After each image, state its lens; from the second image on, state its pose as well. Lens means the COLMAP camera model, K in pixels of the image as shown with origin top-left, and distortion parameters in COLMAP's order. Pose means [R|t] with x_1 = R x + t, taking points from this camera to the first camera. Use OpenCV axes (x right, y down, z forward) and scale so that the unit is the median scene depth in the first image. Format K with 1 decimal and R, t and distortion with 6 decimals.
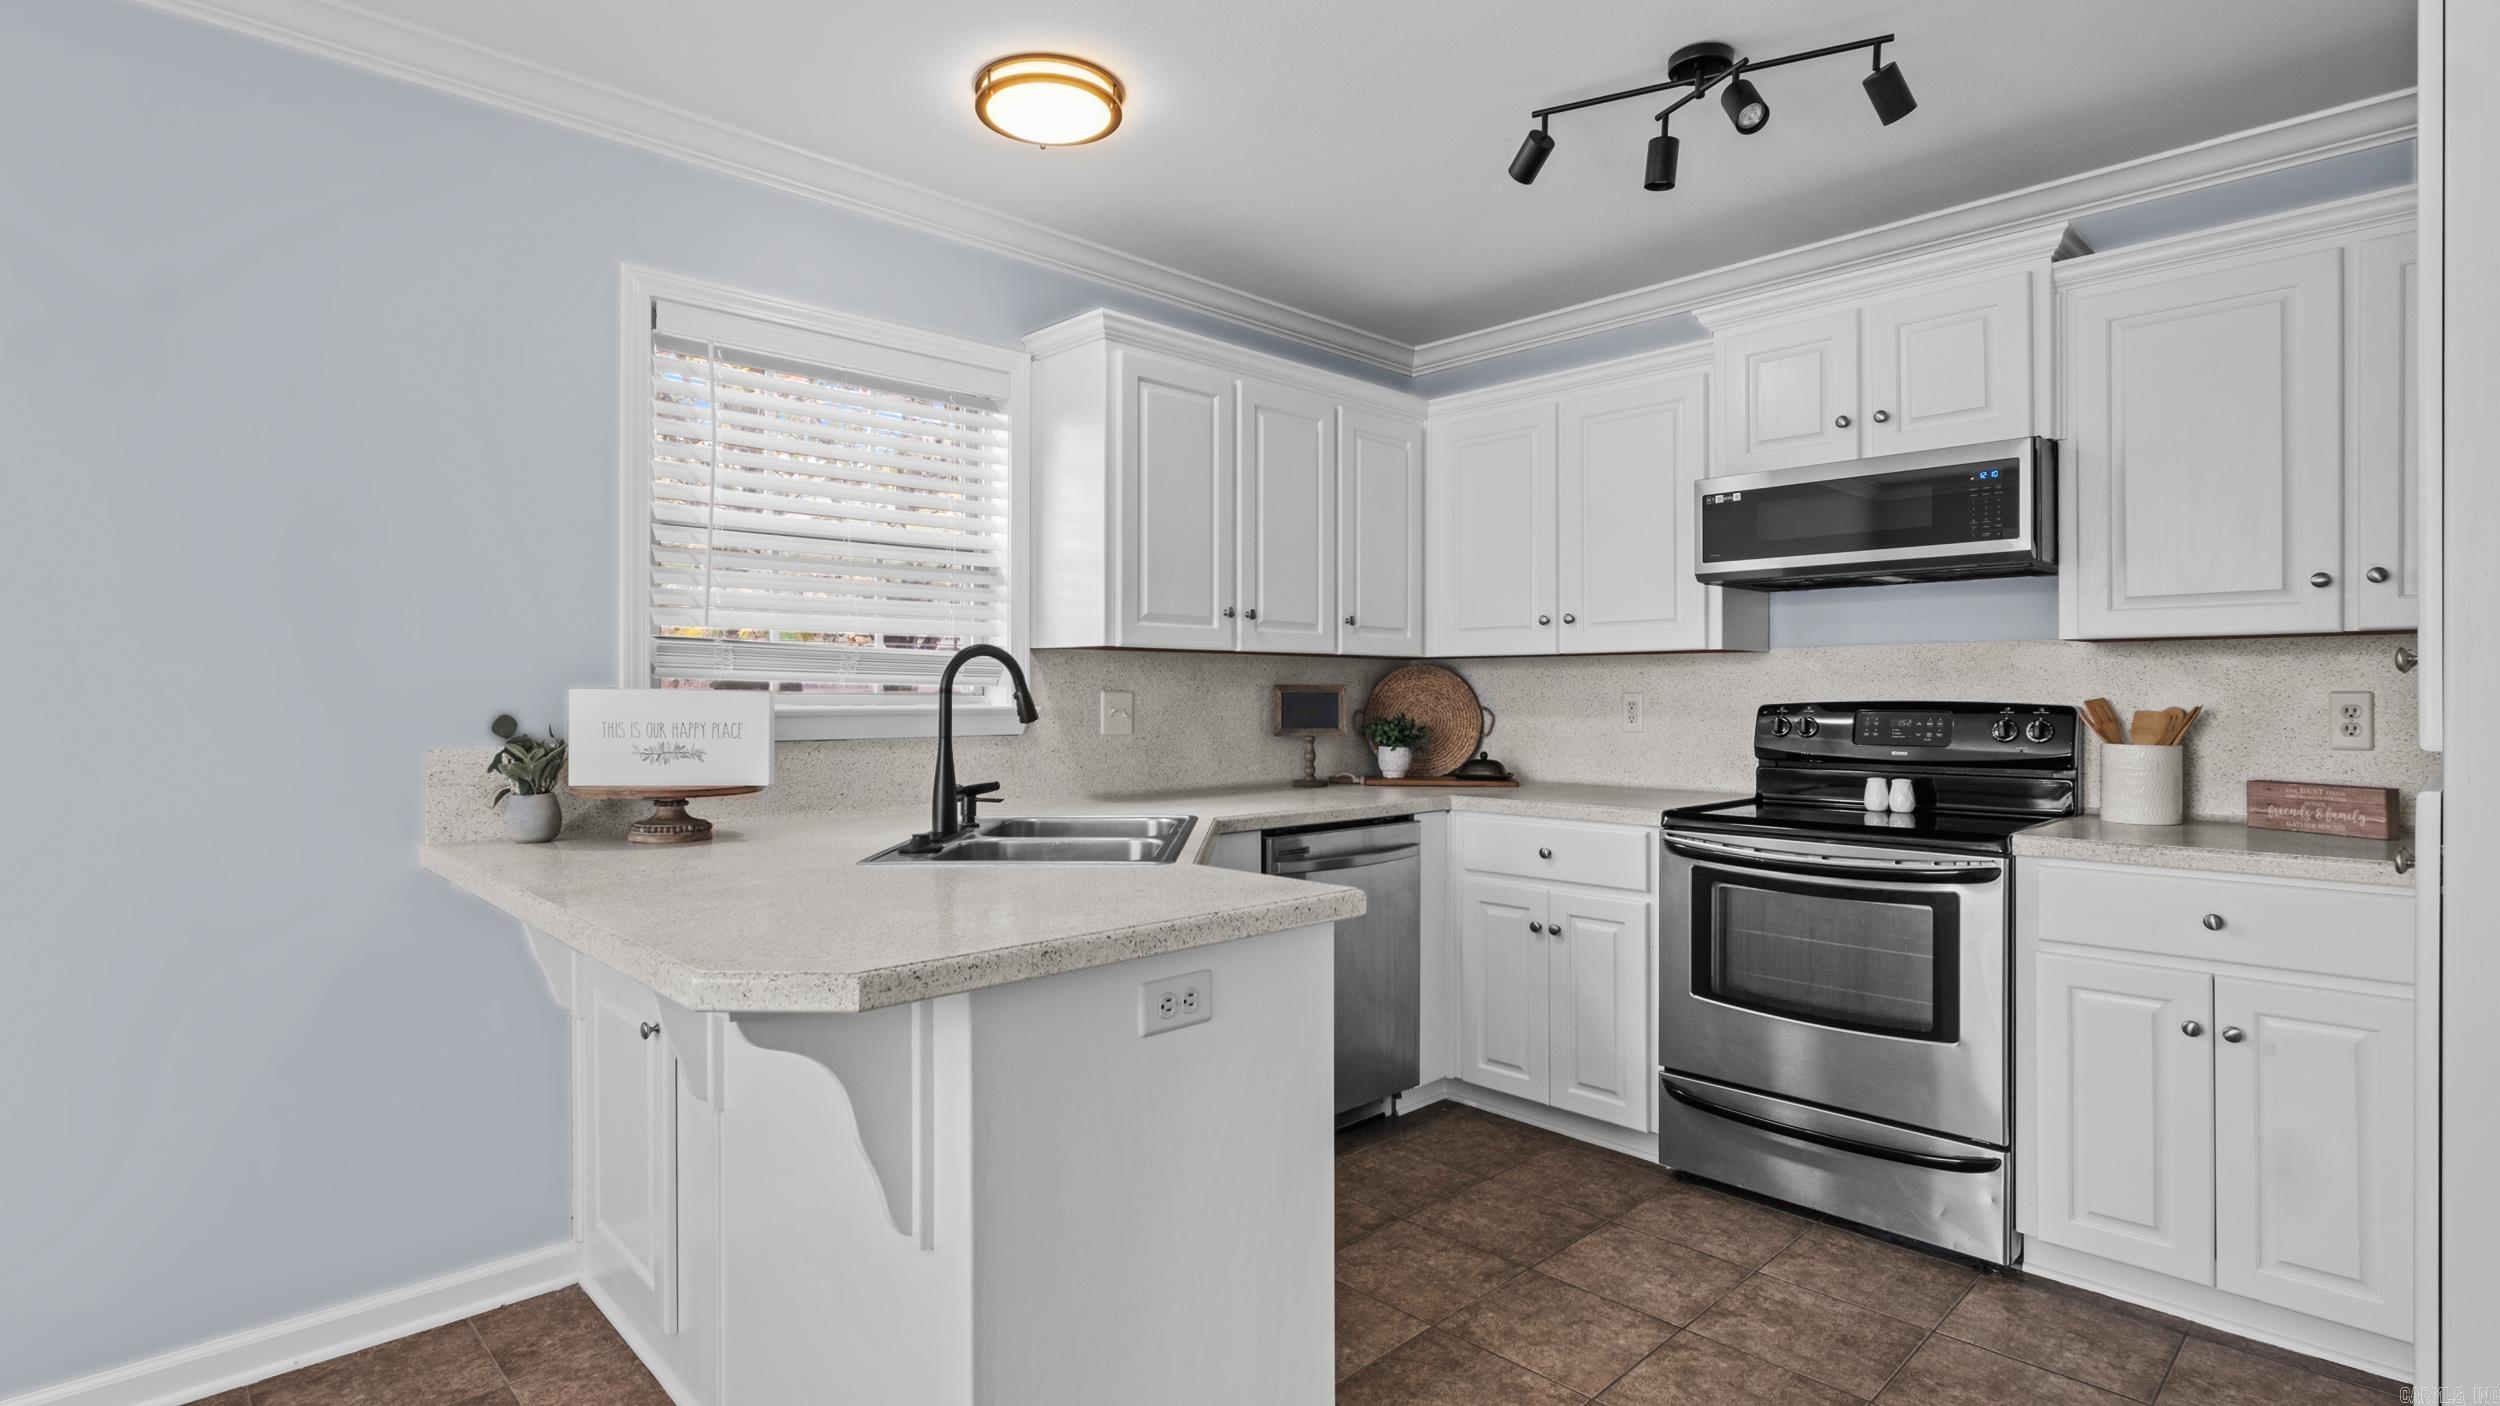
lens RADIAL K [[1210.2, 0, 1230.3], [0, 1210.2, 703.6], [0, 0, 1]] dist [-0.005343, 0.000126]
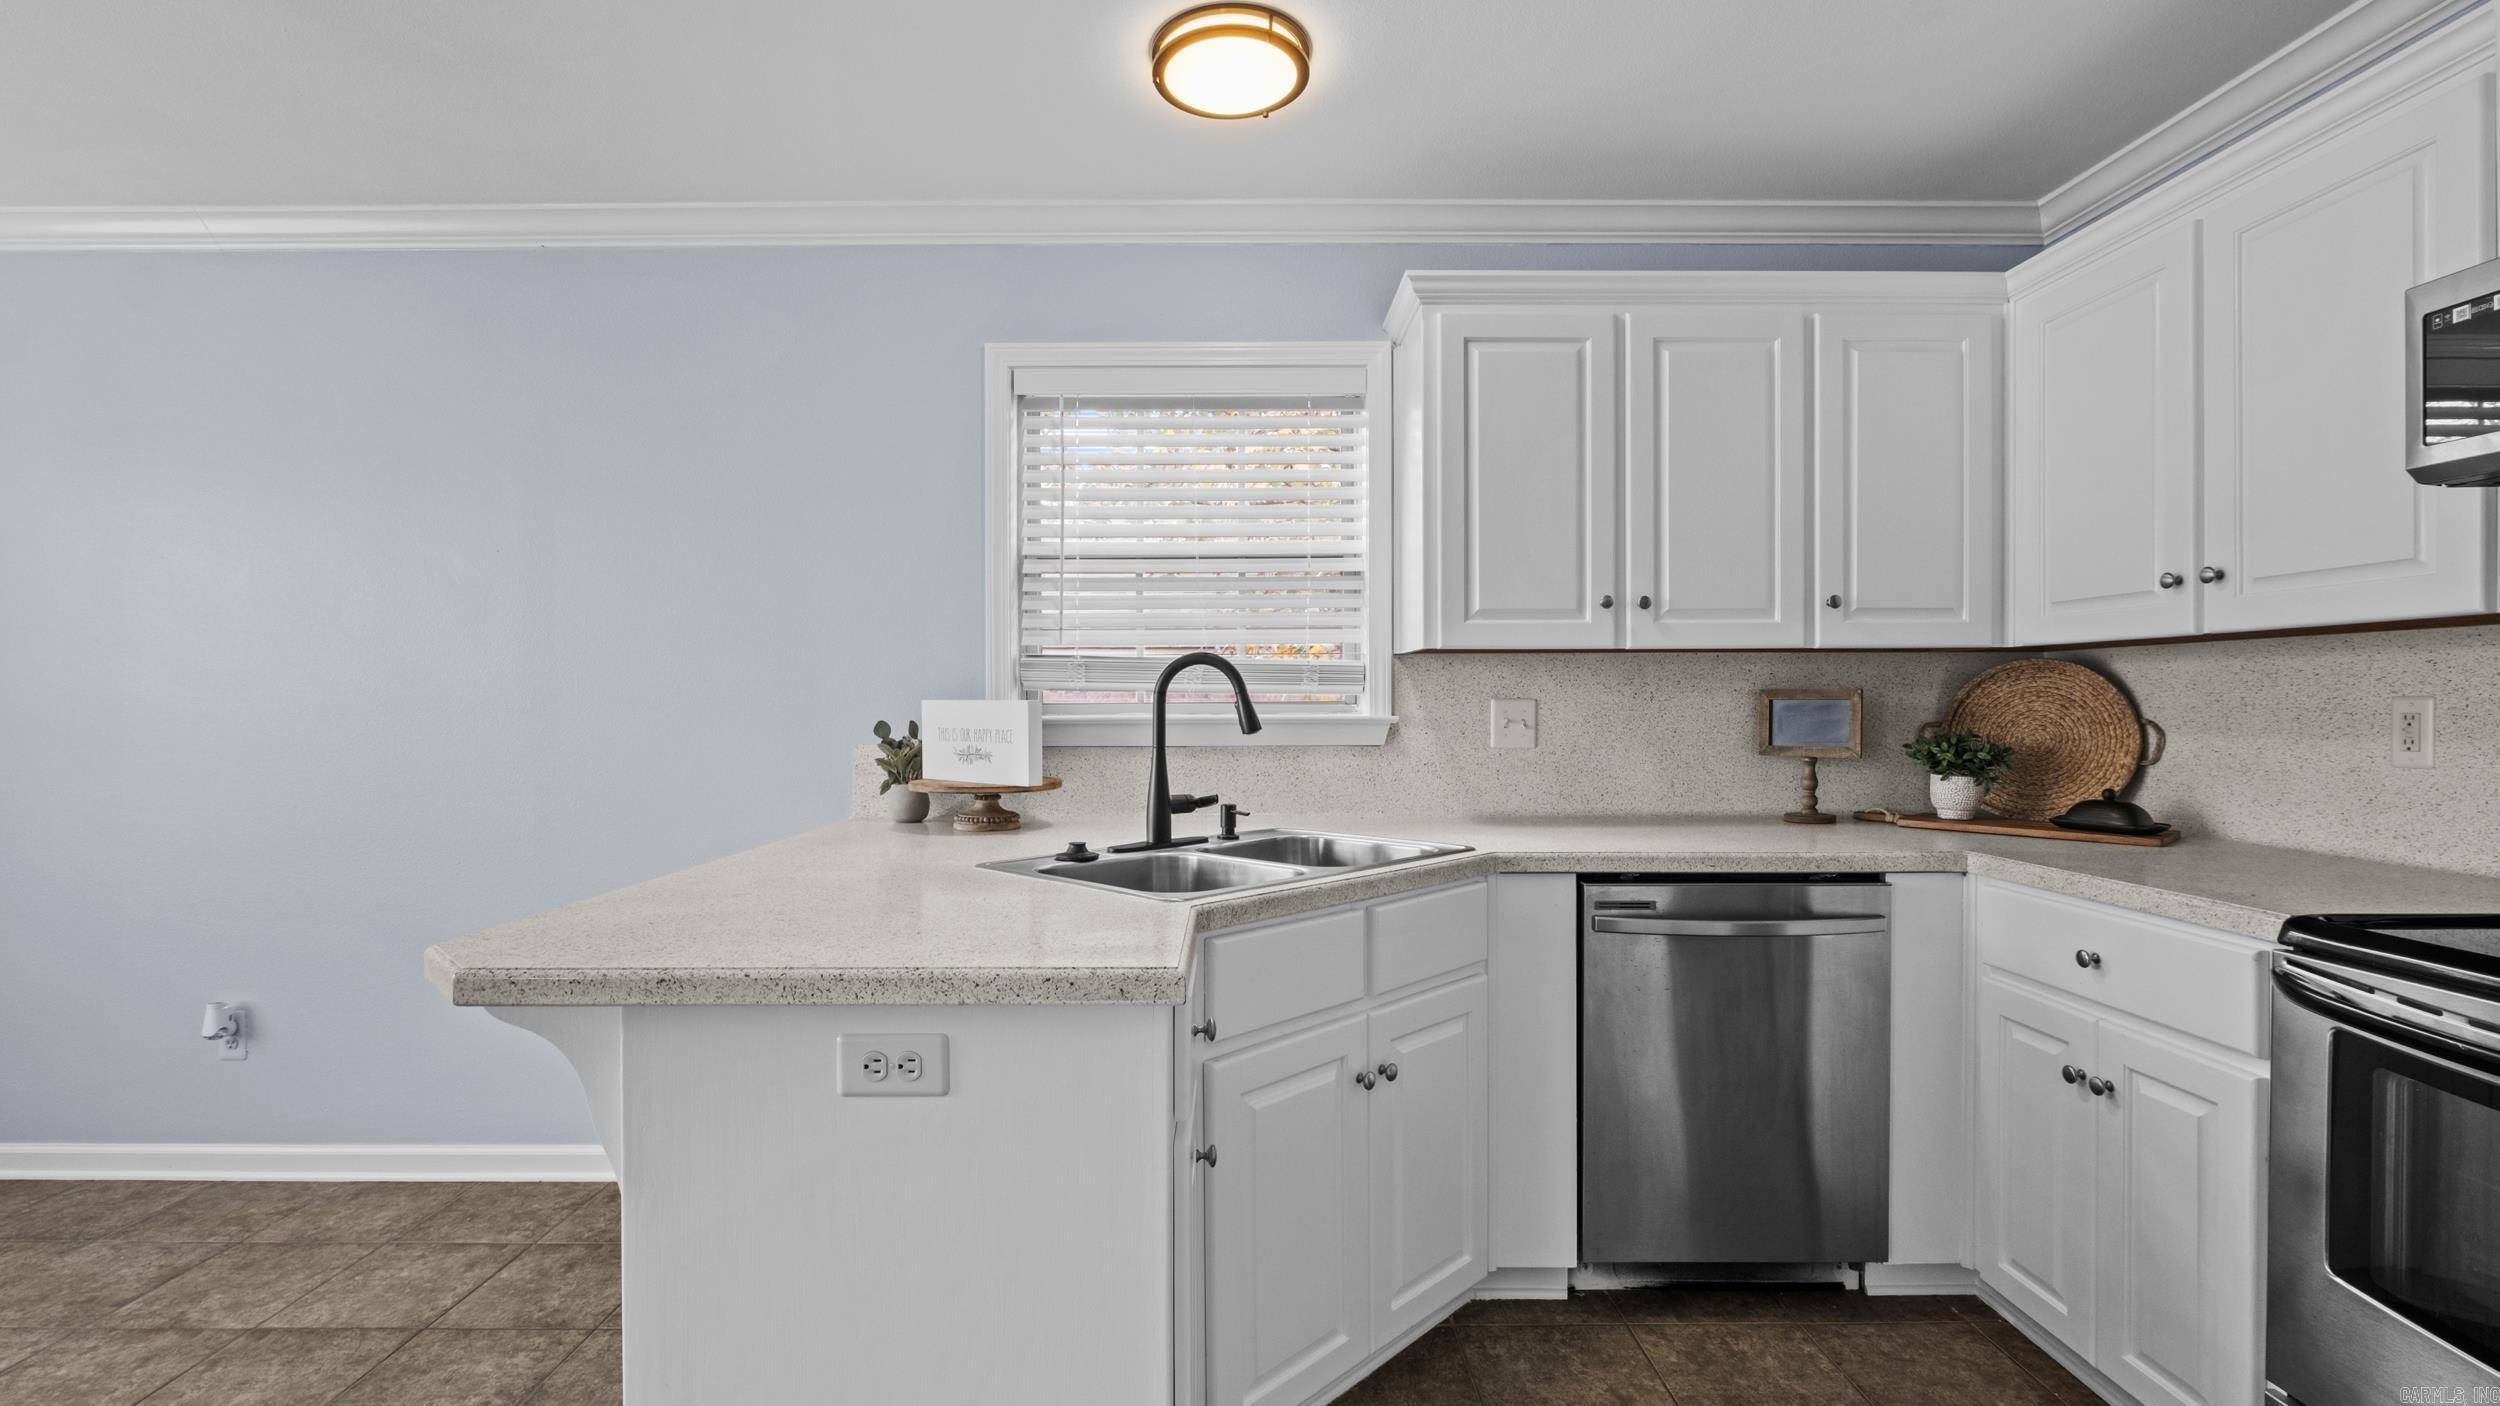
lens RADIAL K [[1083.7, 0, 1241.4], [0, 1083.7, 717.1], [0, 0, 1]] dist [-0.005082, 0.000226]
pose [[0.724819, 0.006700, -0.688907, 0.341203], [-0.002313, 0.999971, 0.007292, -0.002683], [0.688936, -0.003692, 0.724813, 0.319047]]
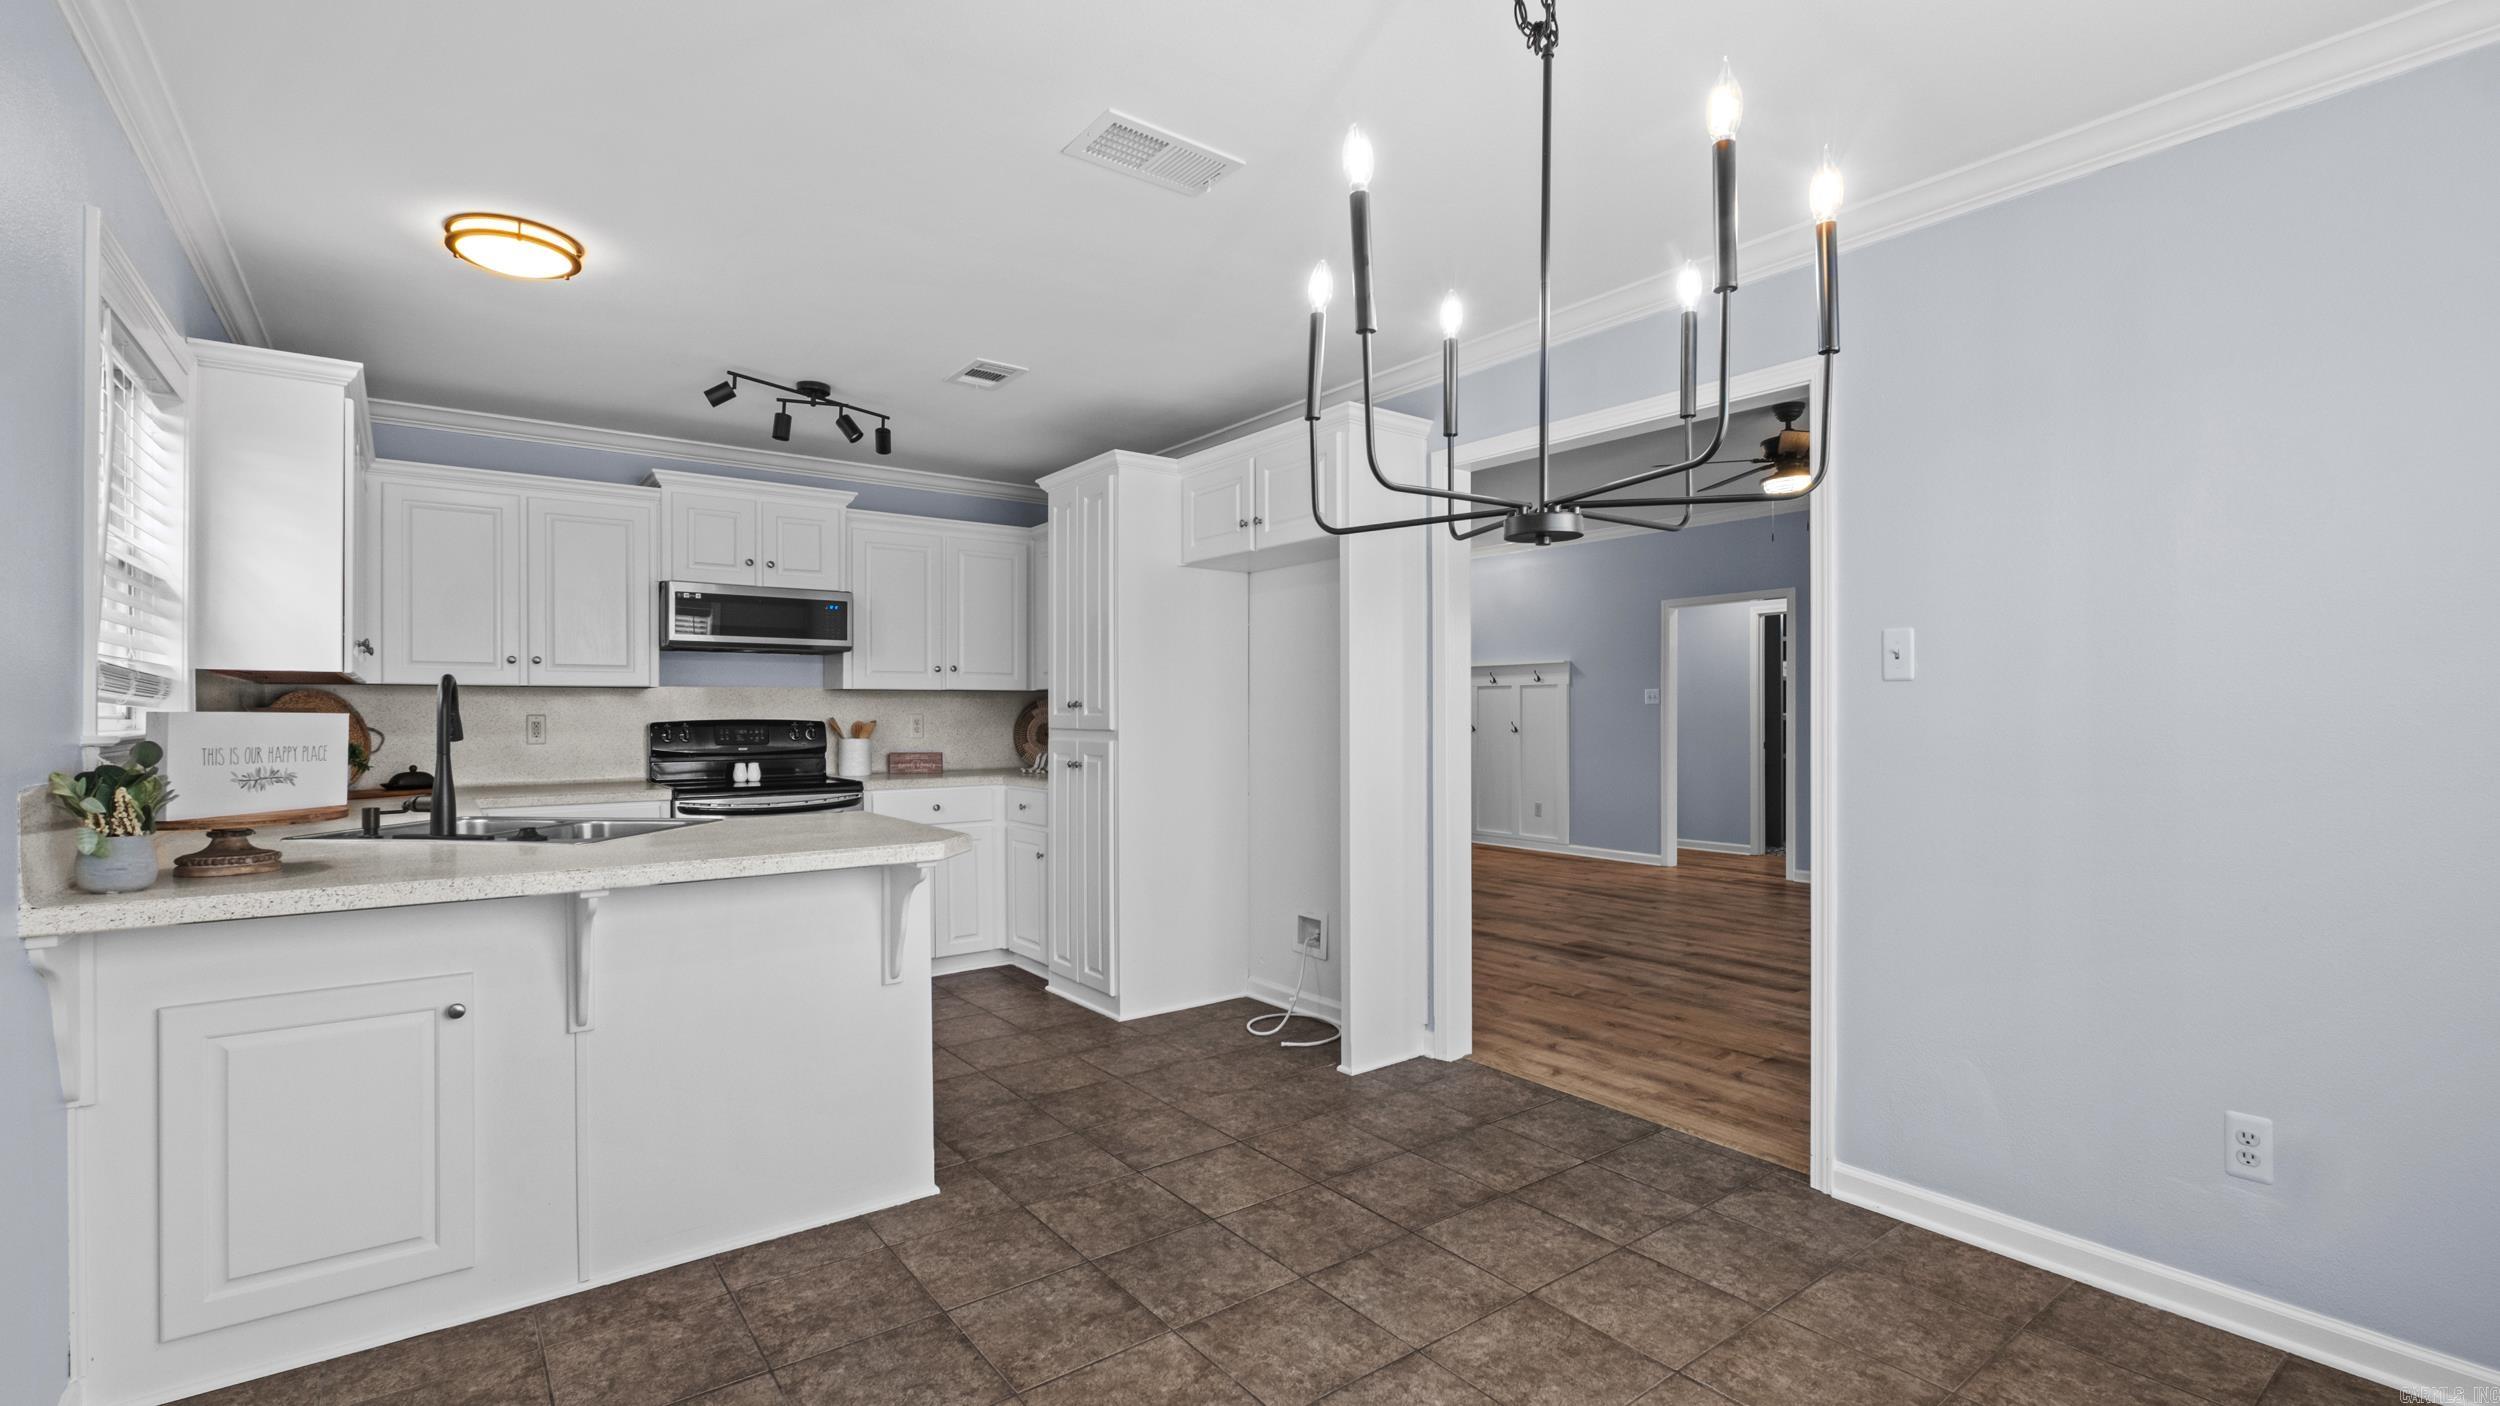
lens RADIAL K [[1083.7, 0, 1243.2], [0, 1083.7, 706.6], [0, 0, 1]] dist [-0.005082, 0.000226]
pose [[0.110178, 0.006807, 0.993889, -0.940422], [0.011082, 0.999906, -0.008077, -0.000581], [-0.993850, 0.011904, 0.110092, 0.098645]]
